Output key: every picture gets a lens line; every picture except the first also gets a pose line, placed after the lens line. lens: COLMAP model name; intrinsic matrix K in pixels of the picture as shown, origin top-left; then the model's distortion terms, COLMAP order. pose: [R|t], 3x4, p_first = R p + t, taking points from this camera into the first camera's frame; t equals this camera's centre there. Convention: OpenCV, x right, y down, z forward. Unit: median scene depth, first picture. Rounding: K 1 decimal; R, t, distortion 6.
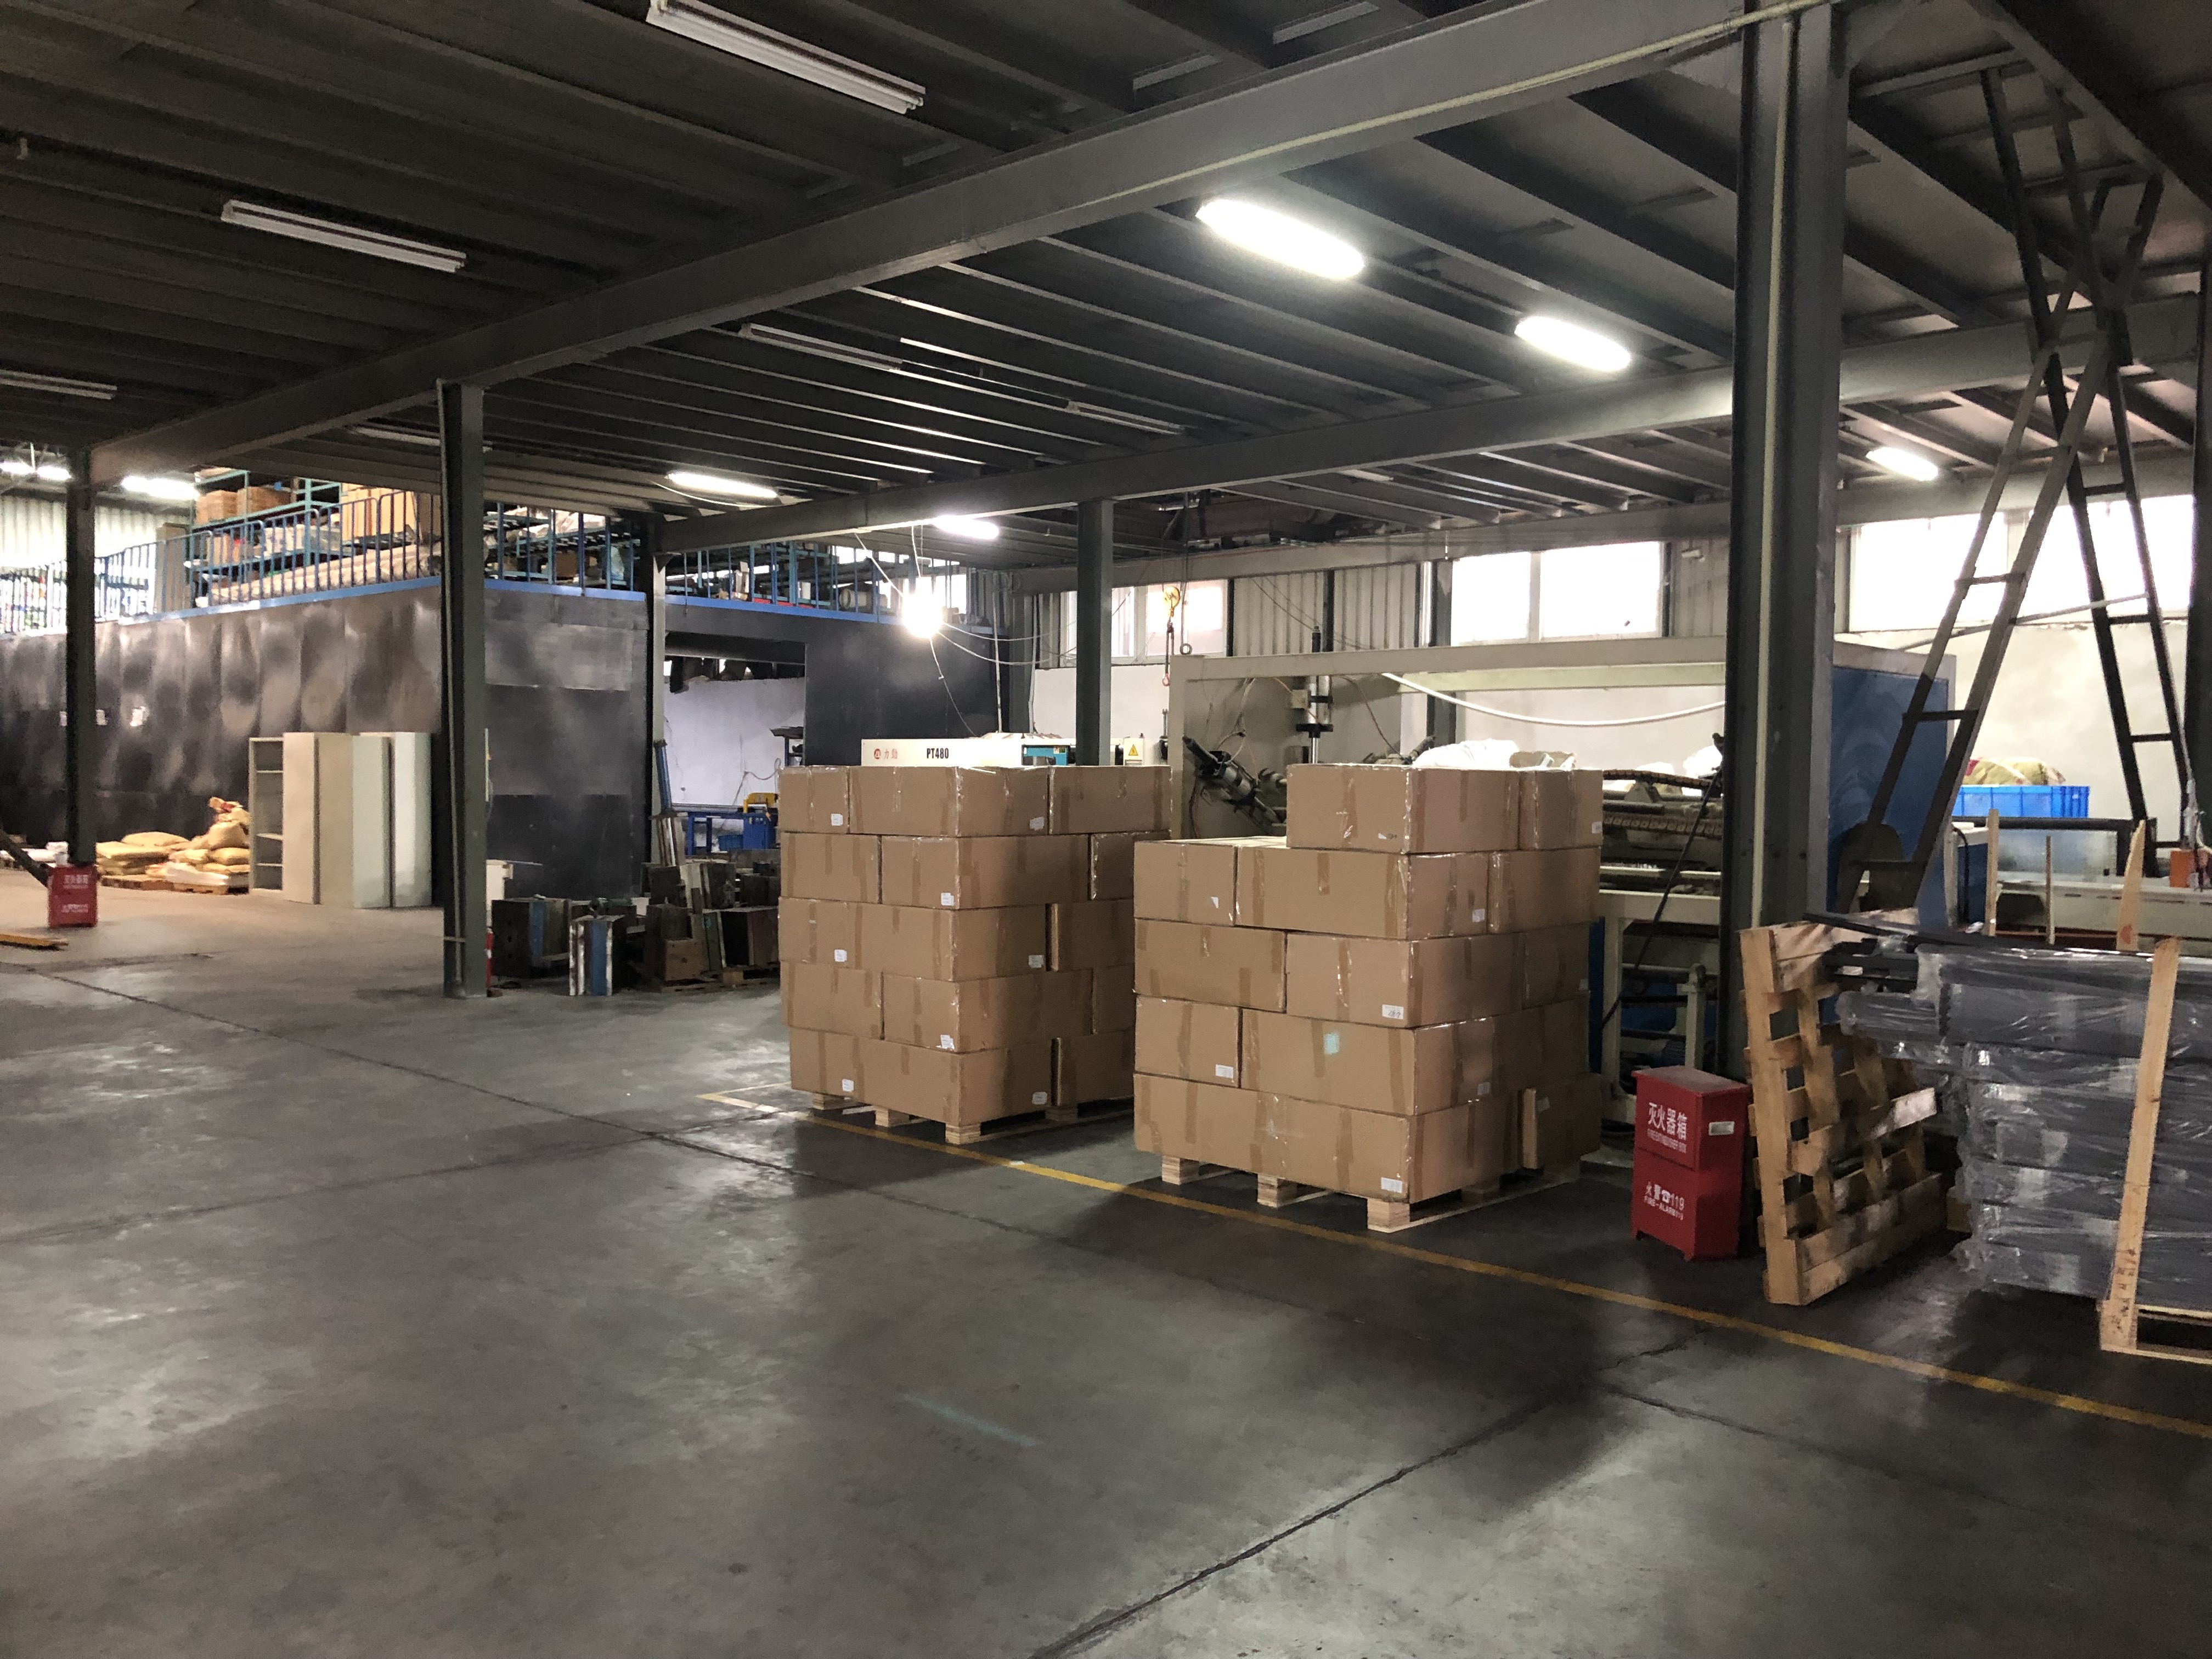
lens RADIAL K [[1825.9, 0, 1107.4], [0, 1825.9, 830.8], [0, 0, 1]] dist [0.012375, 0.001708]
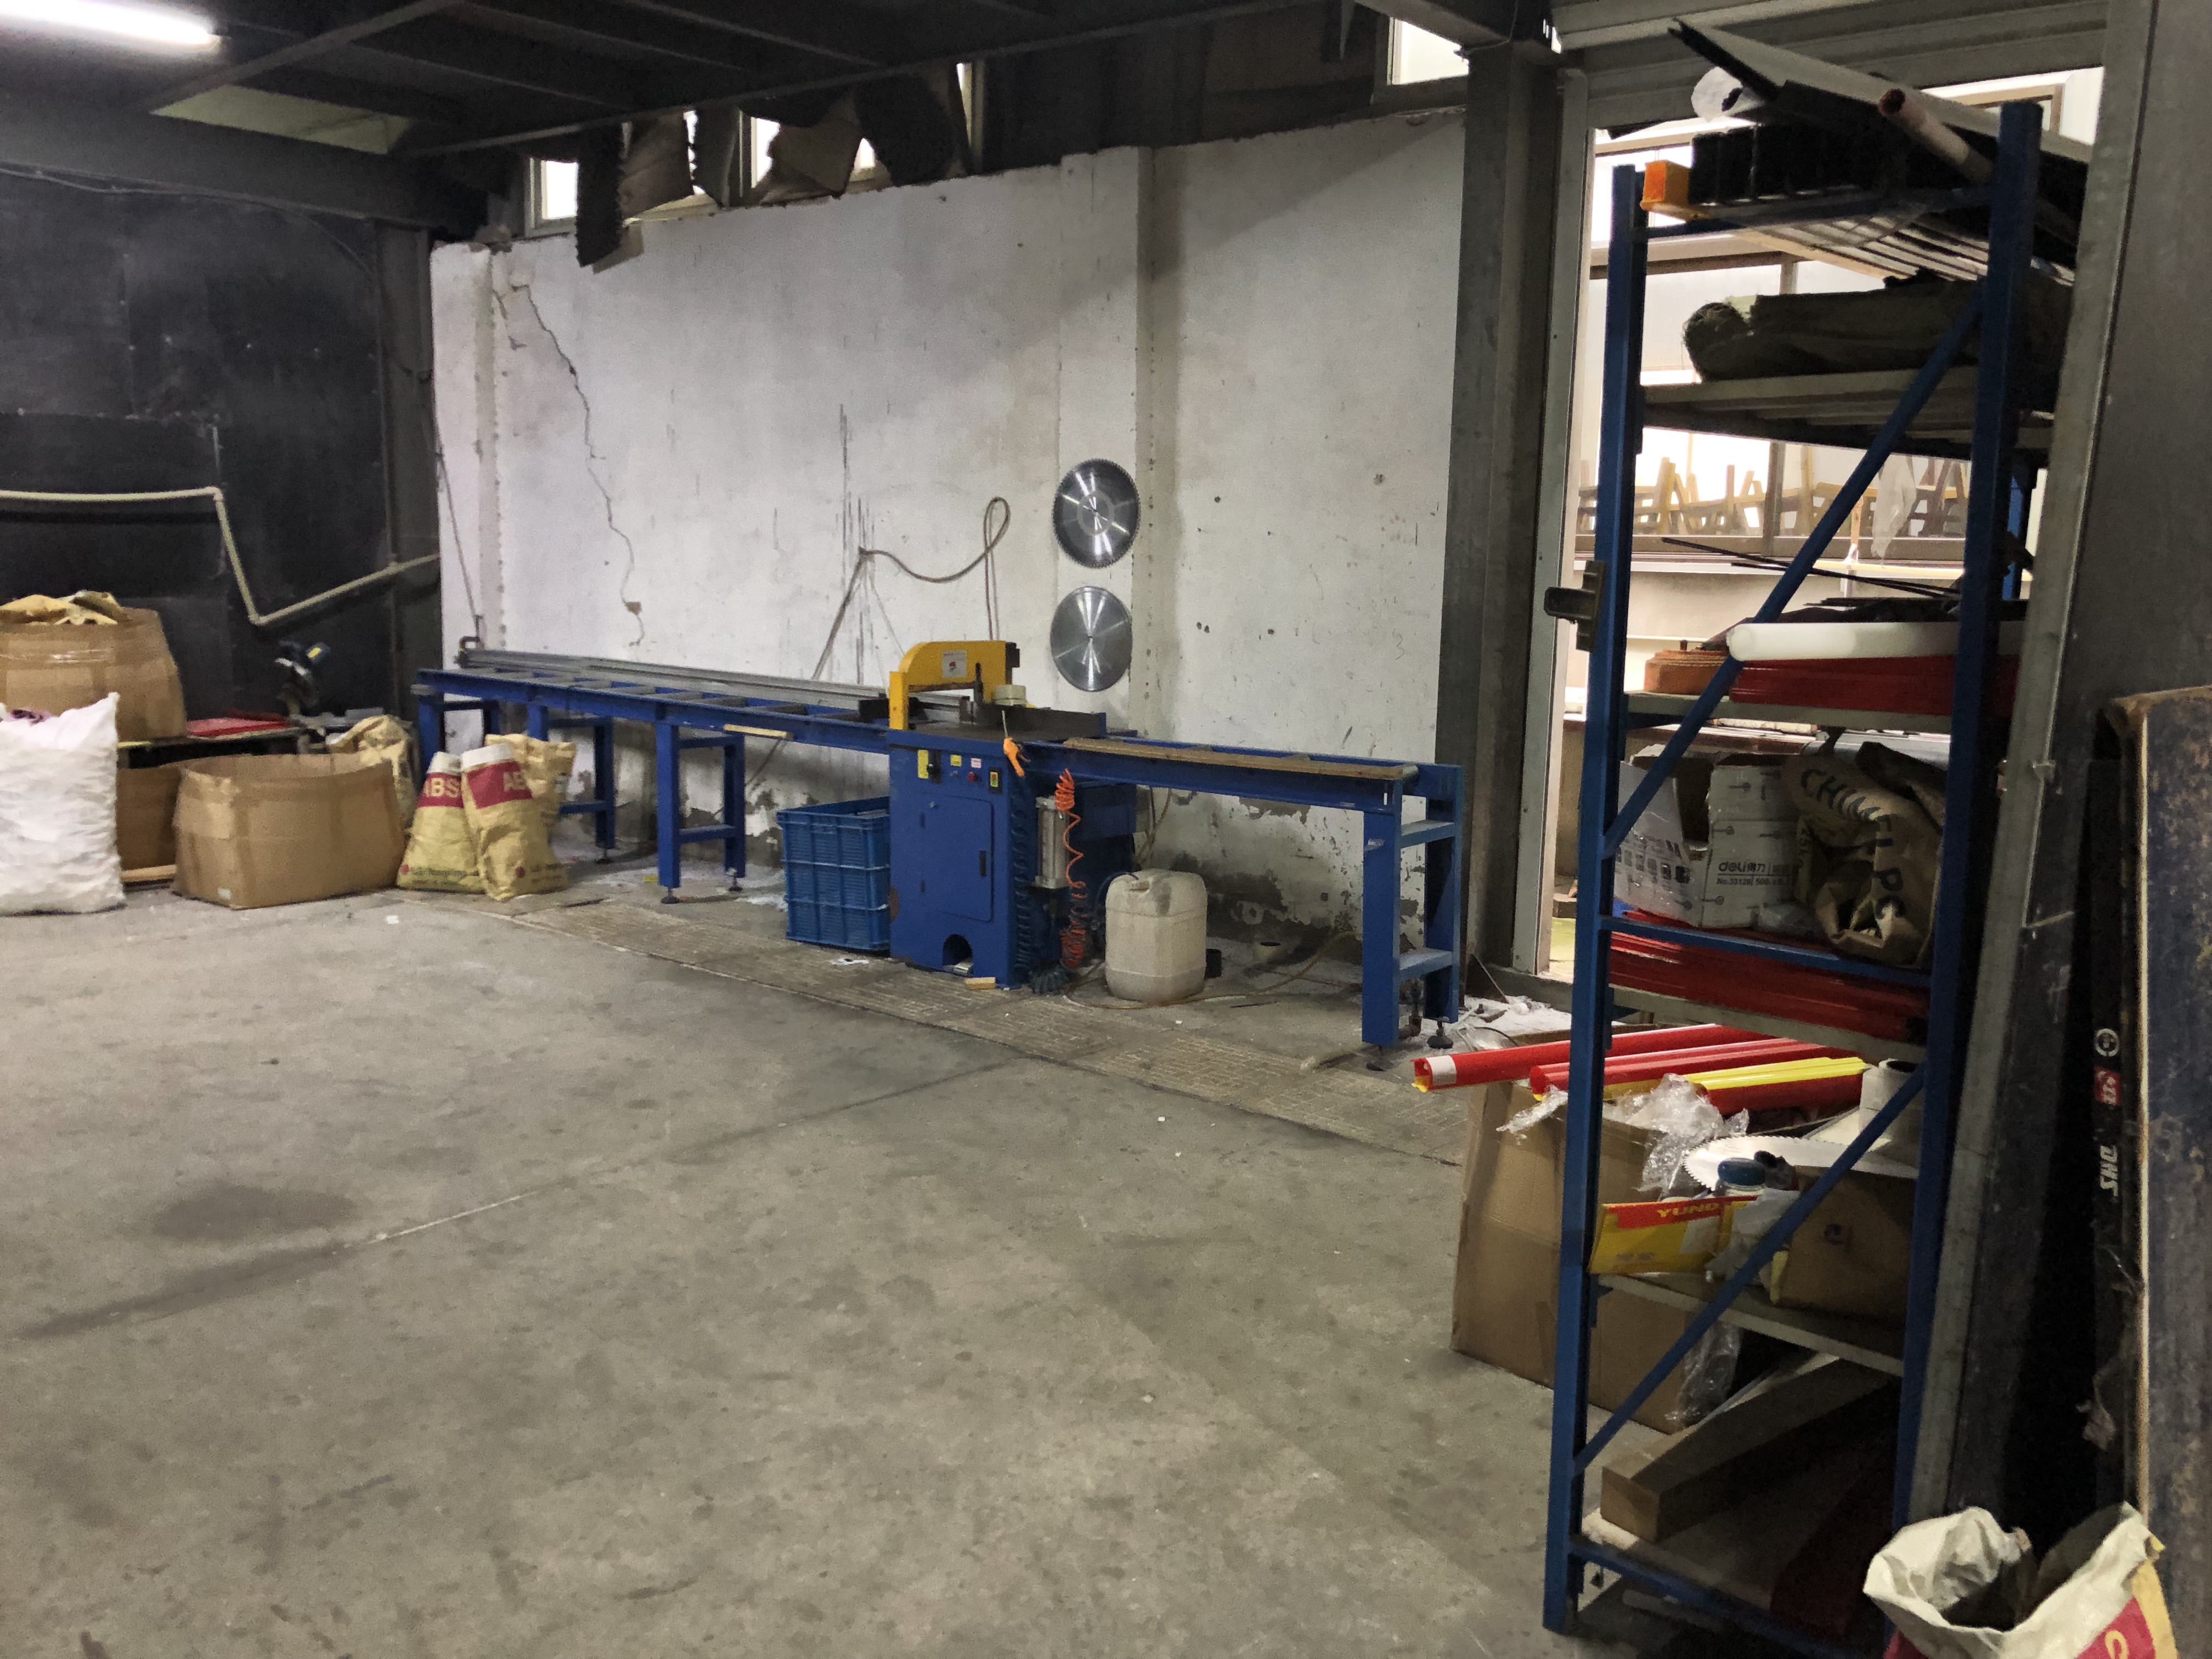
lens RADIAL K [[1825.9, 0, 1106.1], [0, 1825.9, 833.0], [0, 0, 1]] dist [0.012375, 0.001708]
pose [[0.999897, 0.000108, 0.014348, -0.165082], [-0.002087, 0.990433, 0.137982, -0.027277], [-0.014196, -0.137998, 0.990331, 0.721095]]
